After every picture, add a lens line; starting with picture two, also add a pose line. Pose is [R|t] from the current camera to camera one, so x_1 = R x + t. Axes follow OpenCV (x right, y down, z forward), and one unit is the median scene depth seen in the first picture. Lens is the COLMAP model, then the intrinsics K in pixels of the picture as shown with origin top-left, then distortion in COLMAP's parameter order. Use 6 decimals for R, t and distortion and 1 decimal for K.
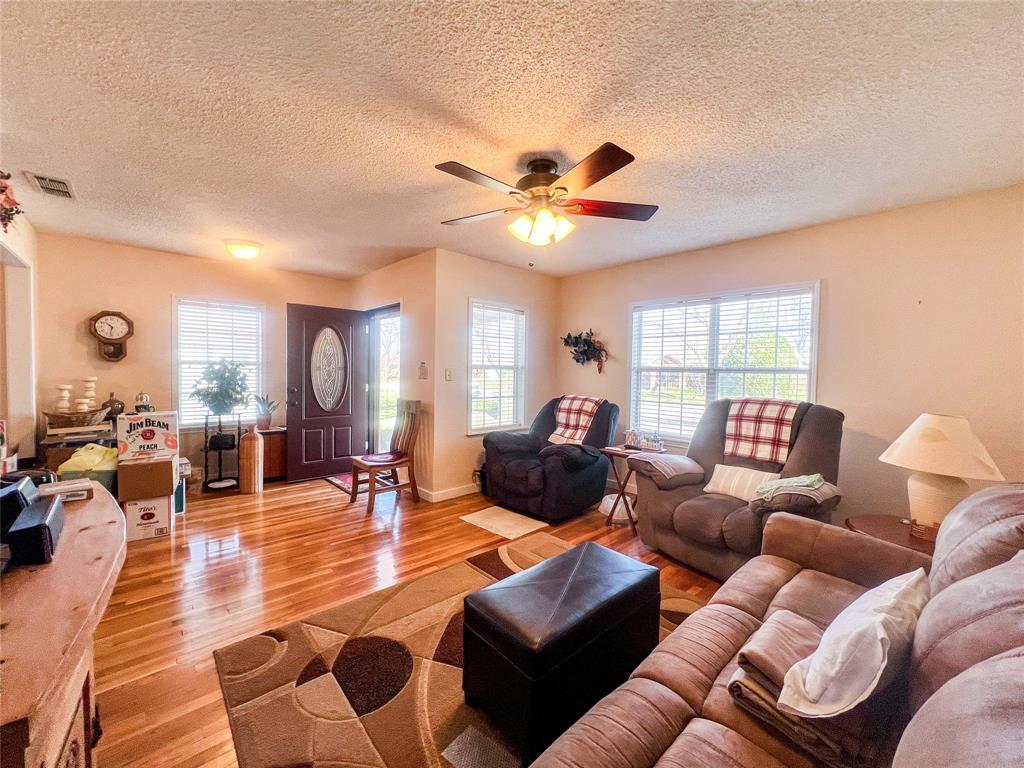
lens RADIAL K [[415.3, 0, 512.8], [0, 415.3, 383.4], [0, 0, 1]] dist [0.002928, -0.000403]
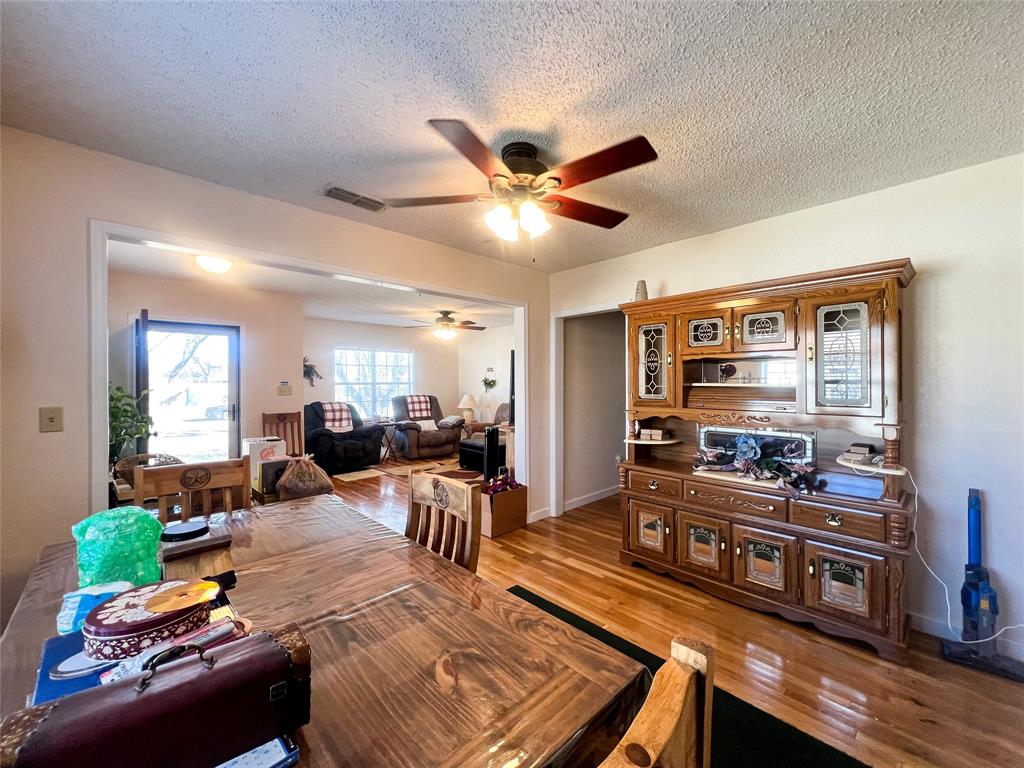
lens RADIAL K [[415.3, 0, 512.3], [0, 415.3, 383.0], [0, 0, 1]] dist [0.002928, -0.000403]
pose [[-0.026612, -0.018449, 0.999476, -2.069617], [0.032323, 0.999291, 0.019307, -0.066590], [-0.999123, 0.032820, -0.025997, 0.506842]]
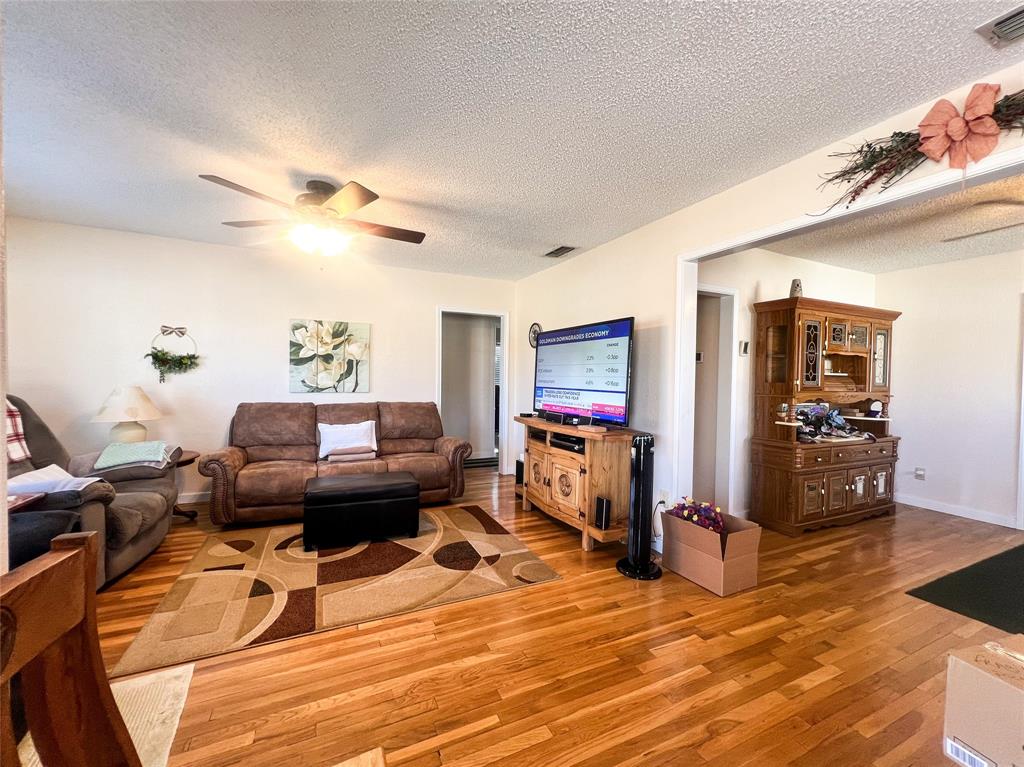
lens RADIAL K [[415.3, 0, 516.0], [0, 415.3, 383.6], [0, 0, 1]] dist [0.002928, -0.000403]
pose [[-0.957603, -0.041615, 0.285070, -0.607699], [-0.025966, 0.997952, 0.058460, -0.049498], [-0.286919, 0.048579, -0.956722, 1.508092]]
